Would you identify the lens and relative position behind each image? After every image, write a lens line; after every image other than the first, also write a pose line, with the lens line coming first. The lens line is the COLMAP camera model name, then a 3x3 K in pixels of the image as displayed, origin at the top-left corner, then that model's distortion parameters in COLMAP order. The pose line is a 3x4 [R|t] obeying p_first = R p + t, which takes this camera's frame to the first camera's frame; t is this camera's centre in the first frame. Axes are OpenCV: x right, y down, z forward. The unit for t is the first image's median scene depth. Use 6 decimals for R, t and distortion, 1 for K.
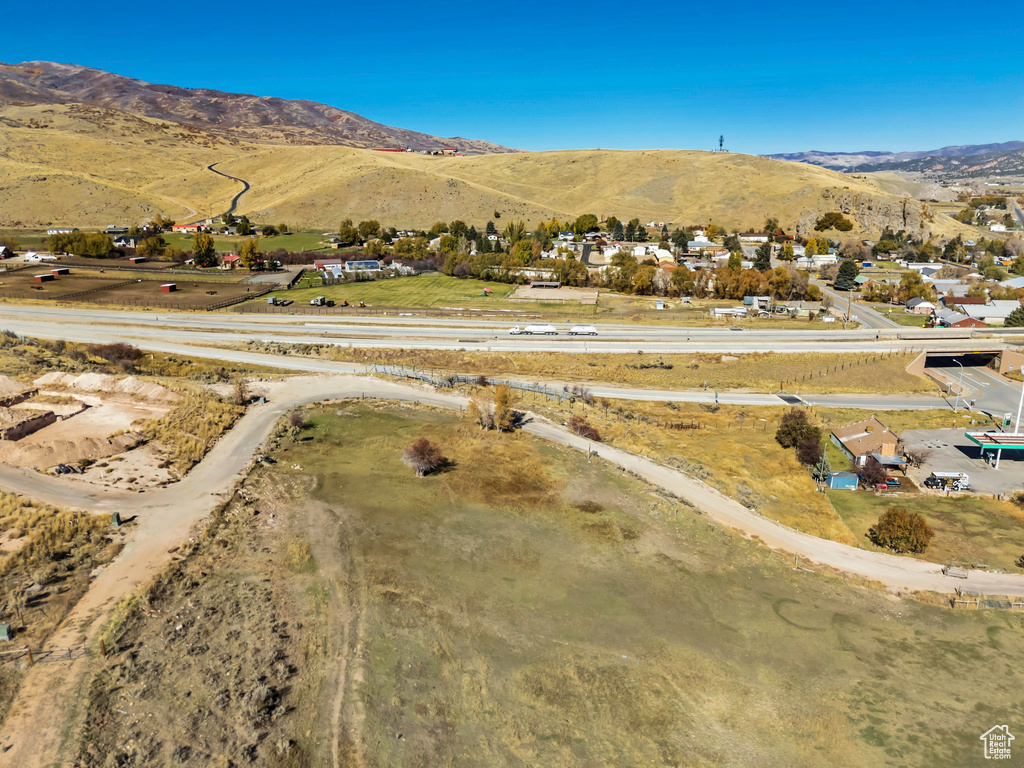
lens RADIAL K [[752.5, 0, 513.6], [0, 752.5, 383.3], [0, 0, 1]] dist [0.073629, -0.065803]
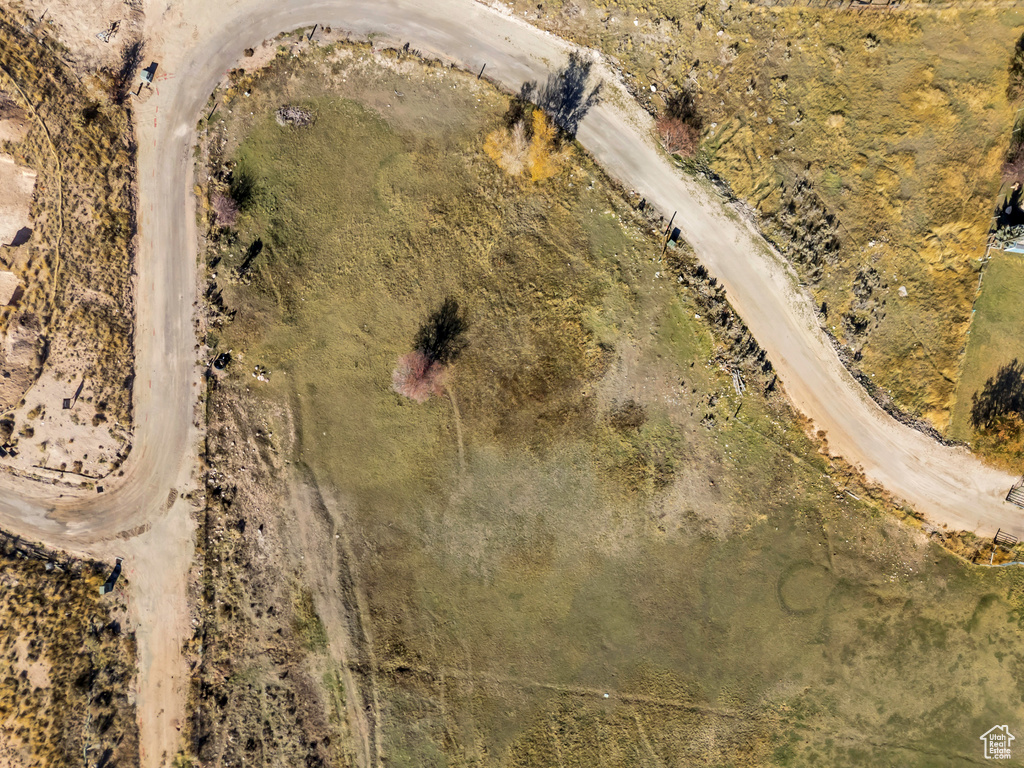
lens RADIAL K [[752.5, 0, 513.6], [0, 752.5, 383.3], [0, 0, 1]] dist [0.073629, -0.065803]
pose [[0.995728, 0.089758, -0.021681, -0.008074], [-0.002375, 0.259614, 0.965710, -0.516686], [0.092309, -0.961532, 0.258718, 0.661510]]
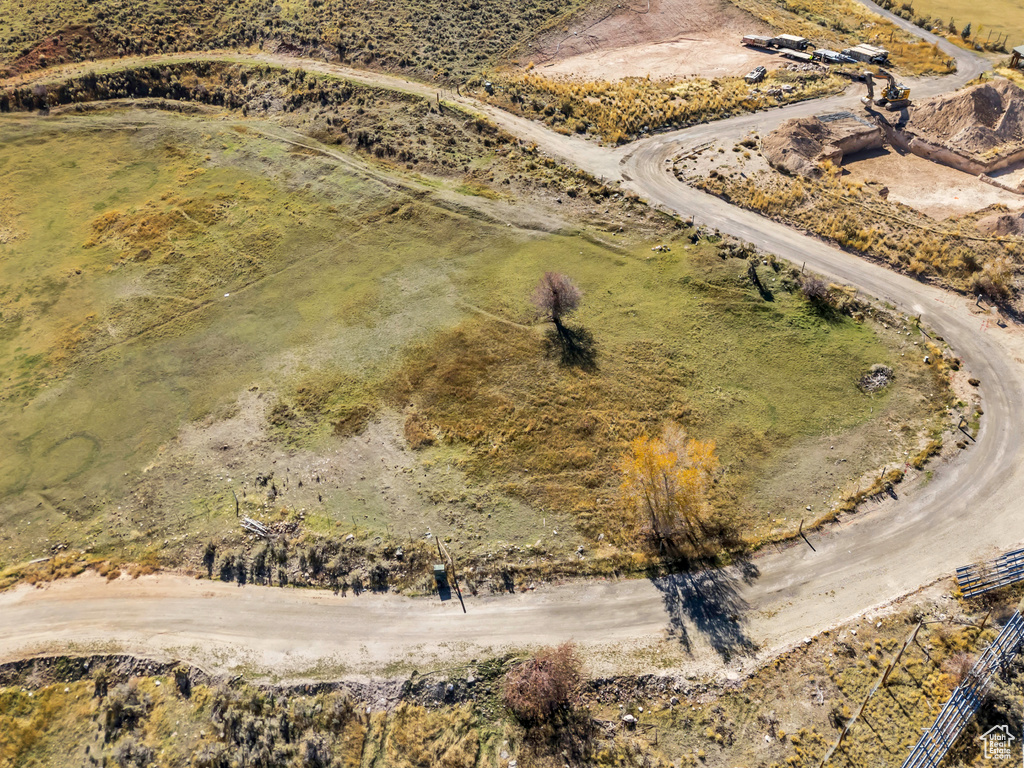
lens RADIAL K [[752.5, 0, 513.6], [0, 752.5, 383.3], [0, 0, 1]] dist [0.073629, -0.065803]
pose [[-0.793699, 0.391949, -0.465207, 0.237250], [-0.145833, 0.619851, 0.771050, -0.339121], [0.590572, 0.679824, -0.434816, 1.111262]]
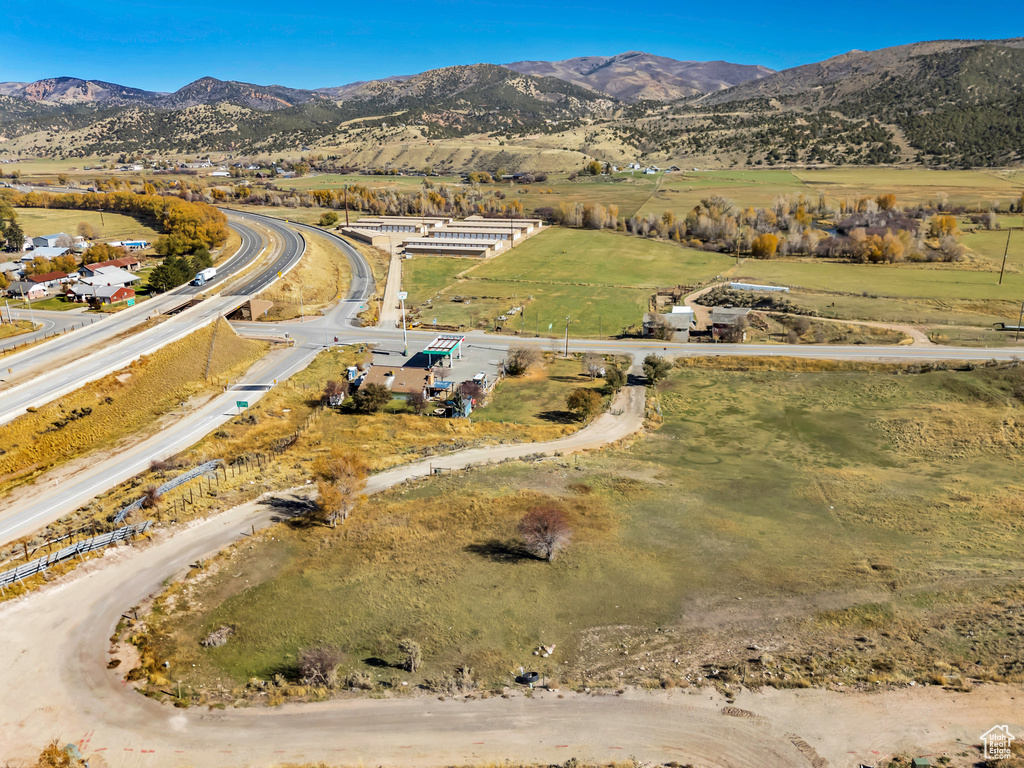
lens RADIAL K [[752.5, 0, 513.6], [0, 752.5, 383.3], [0, 0, 1]] dist [0.073629, -0.065803]
pose [[0.123815, -0.311944, 0.941998, -0.626014], [0.275815, 0.922714, 0.269305, -0.195501], [-0.953203, 0.226473, 0.200285, 0.698586]]
